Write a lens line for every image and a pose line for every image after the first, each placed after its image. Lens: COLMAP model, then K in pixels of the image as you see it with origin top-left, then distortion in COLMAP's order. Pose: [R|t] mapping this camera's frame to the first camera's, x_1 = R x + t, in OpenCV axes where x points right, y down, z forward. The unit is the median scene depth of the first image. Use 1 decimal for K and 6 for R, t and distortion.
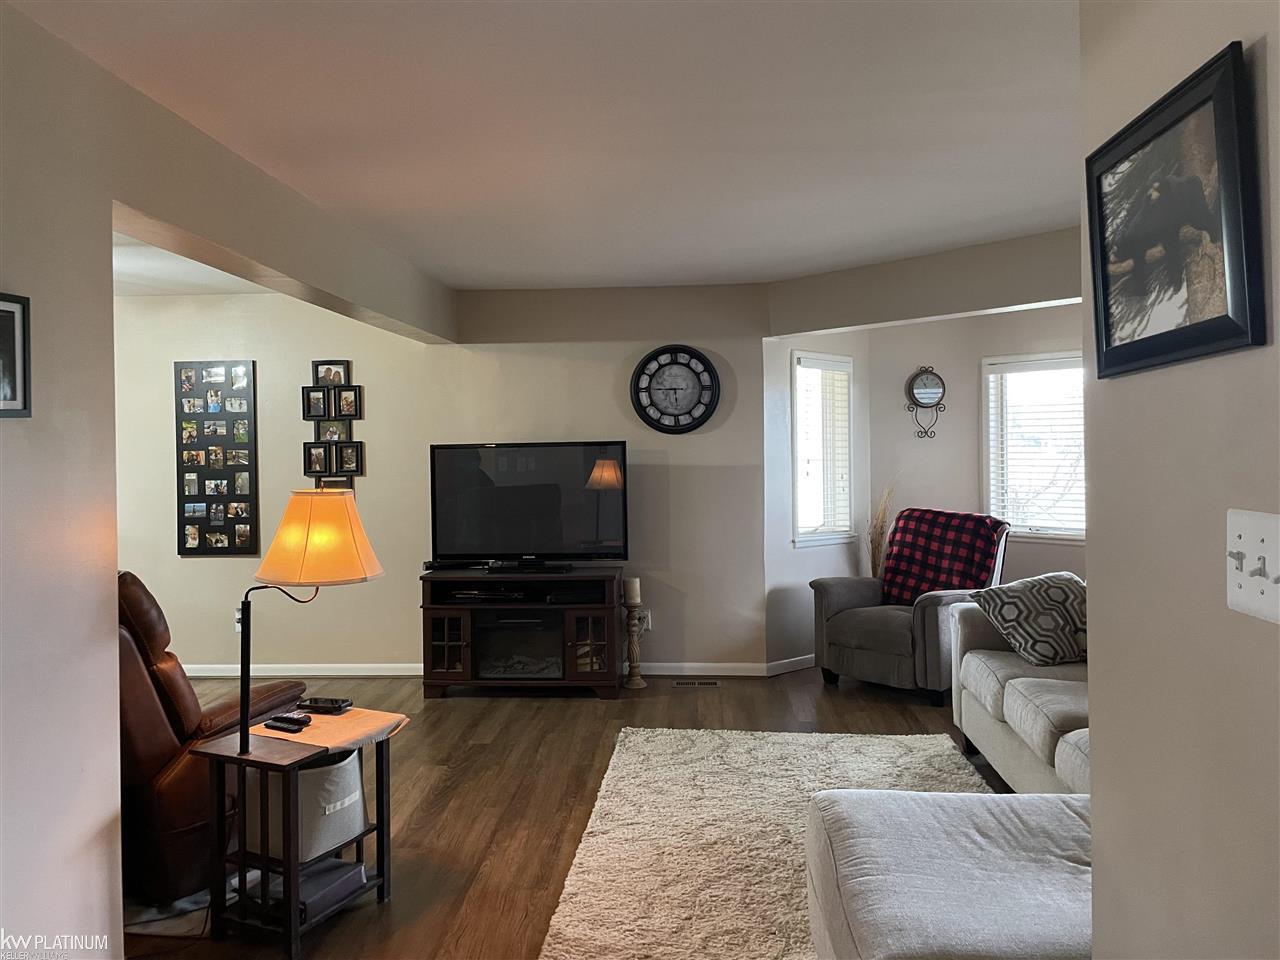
lens RADIAL K [[950.7, 0, 640.1], [0, 950.7, 473.0], [0, 0, 1]] dist [0.039542, -0.073243]
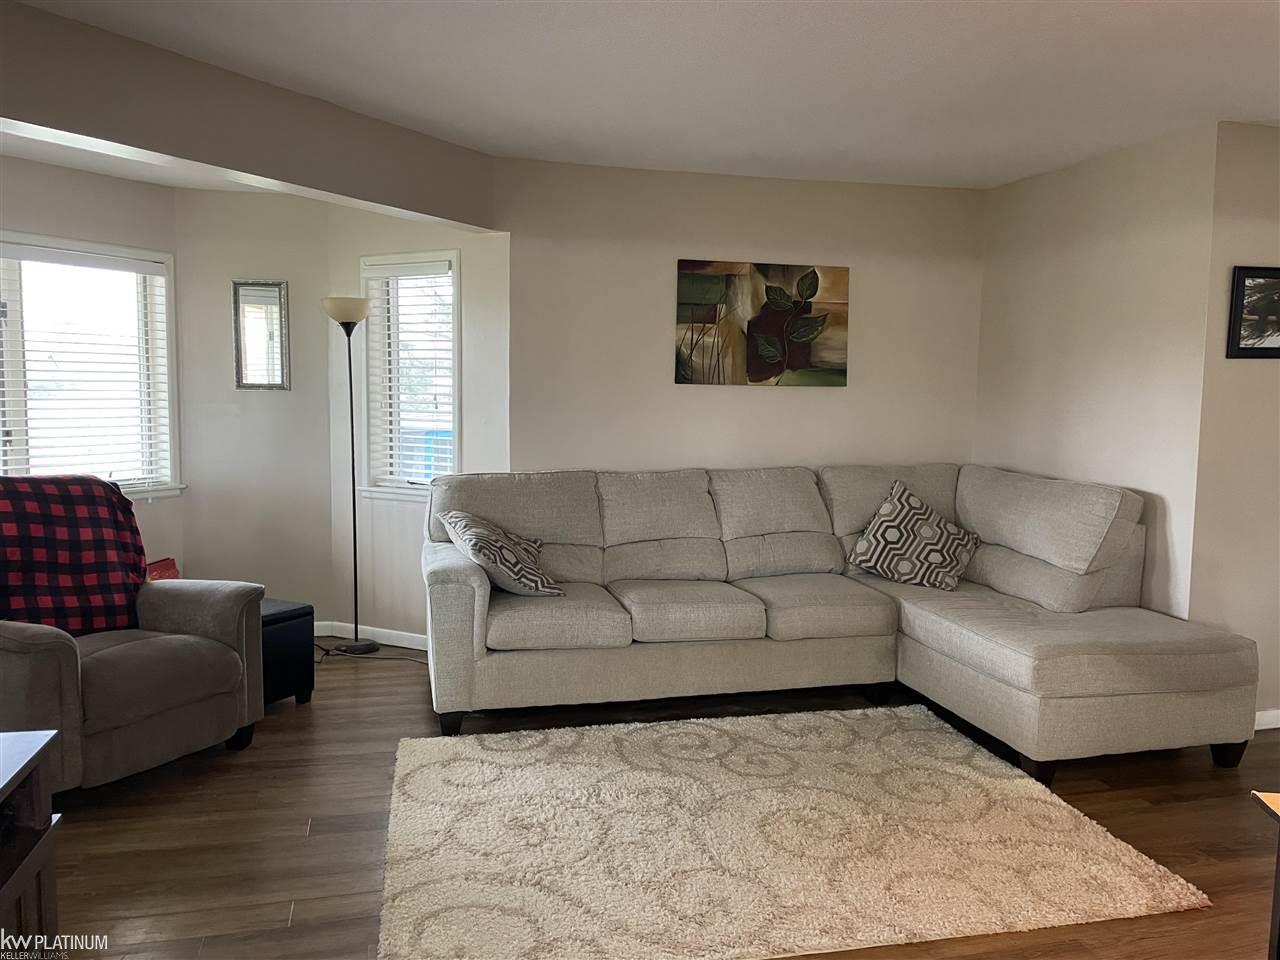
lens RADIAL K [[950.7, 0, 634.3], [0, 950.7, 478.9], [0, 0, 1]] dist [0.039542, -0.073243]
pose [[-0.282604, -0.091906, 0.954824, -0.696134], [0.013616, 0.994915, 0.099794, -0.026715], [-0.959140, 0.041203, -0.279915, 1.514436]]
